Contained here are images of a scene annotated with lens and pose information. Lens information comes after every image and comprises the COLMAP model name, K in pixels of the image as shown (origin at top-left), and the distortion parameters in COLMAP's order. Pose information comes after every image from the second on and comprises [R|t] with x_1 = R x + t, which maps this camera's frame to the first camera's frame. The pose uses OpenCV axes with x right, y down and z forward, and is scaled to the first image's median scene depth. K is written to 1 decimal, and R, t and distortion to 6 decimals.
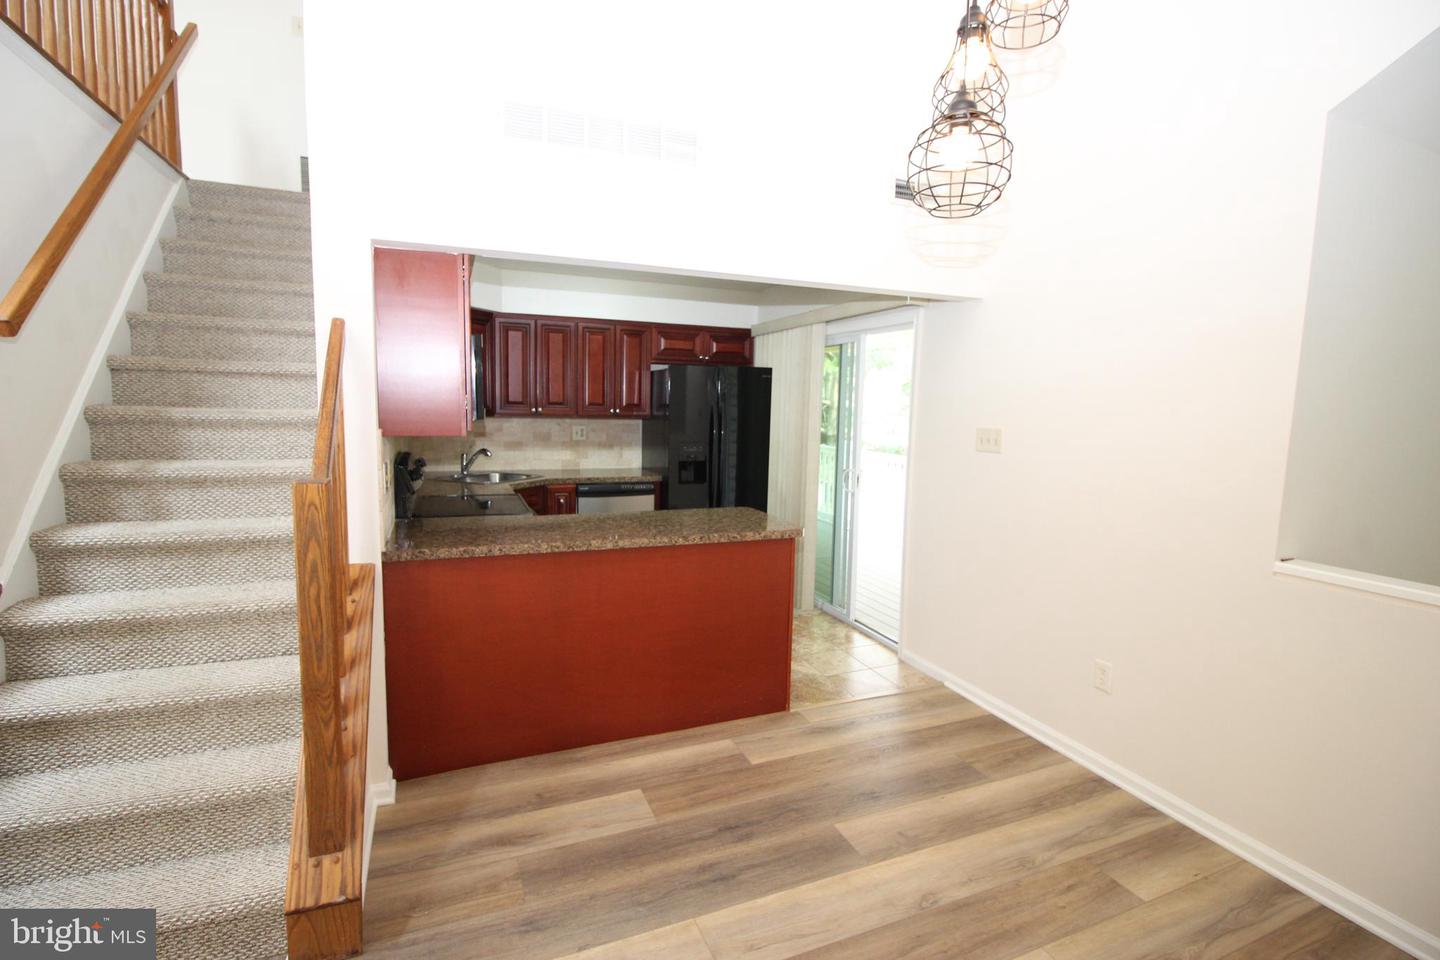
lens RADIAL K [[666.5, 0, 713.2], [0, 666.5, 479.2], [0, 0, 1]] dist [-0.004640, -0.009769]
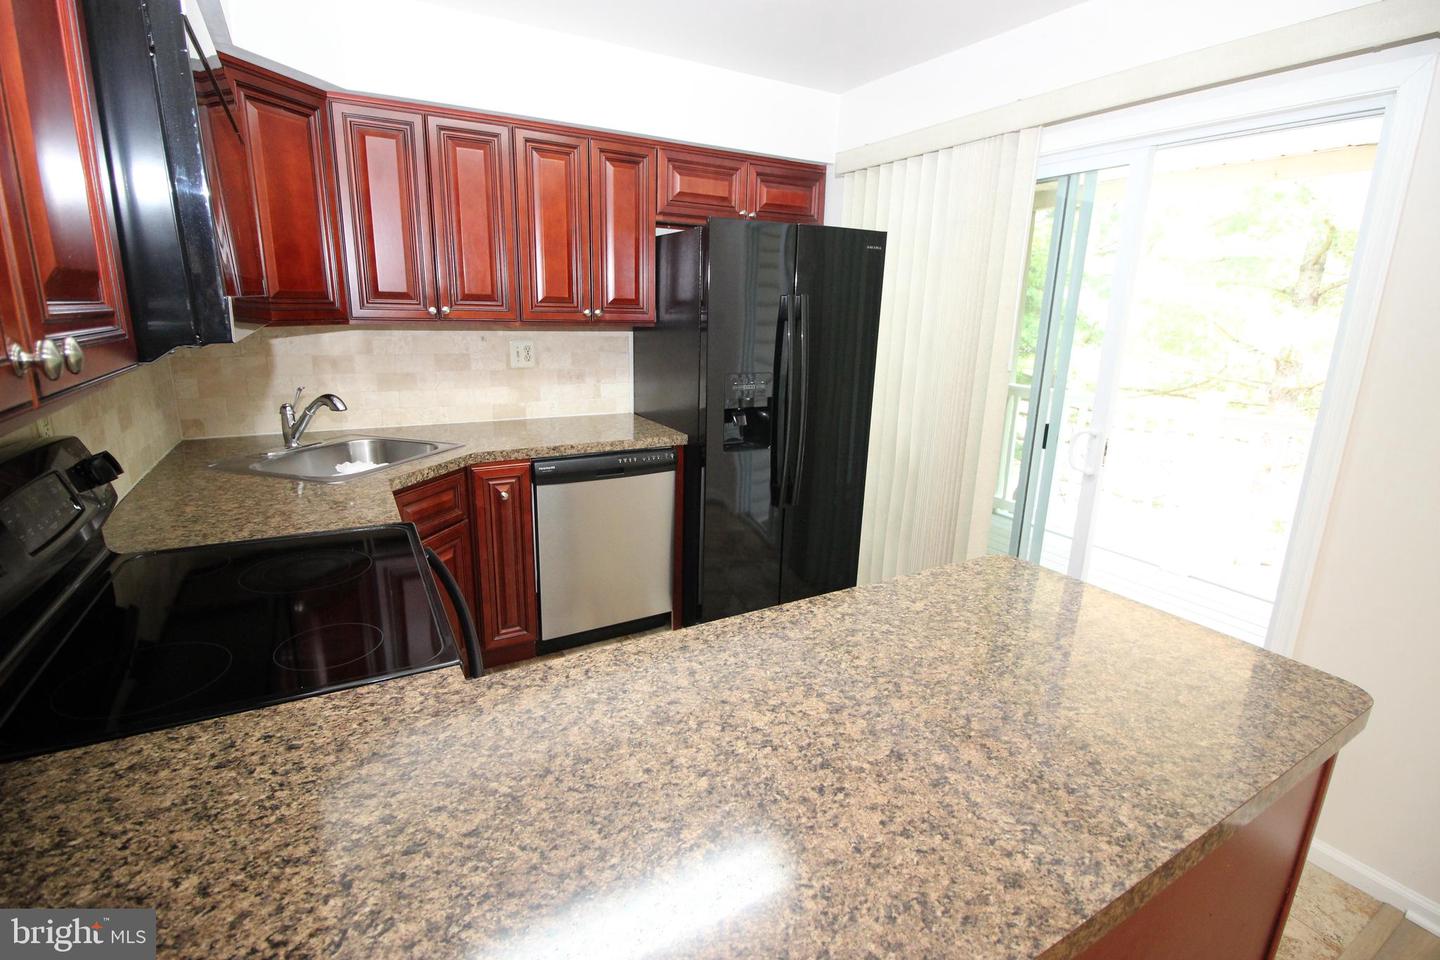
lens RADIAL K [[666.5, 0, 714.6], [0, 666.5, 475.4], [0, 0, 1]] dist [-0.004640, -0.009769]
pose [[0.991407, -0.030325, 0.127253, -0.179668], [0.013175, 0.990960, 0.133507, -0.063861], [-0.130151, -0.130683, 0.982844, 0.658762]]
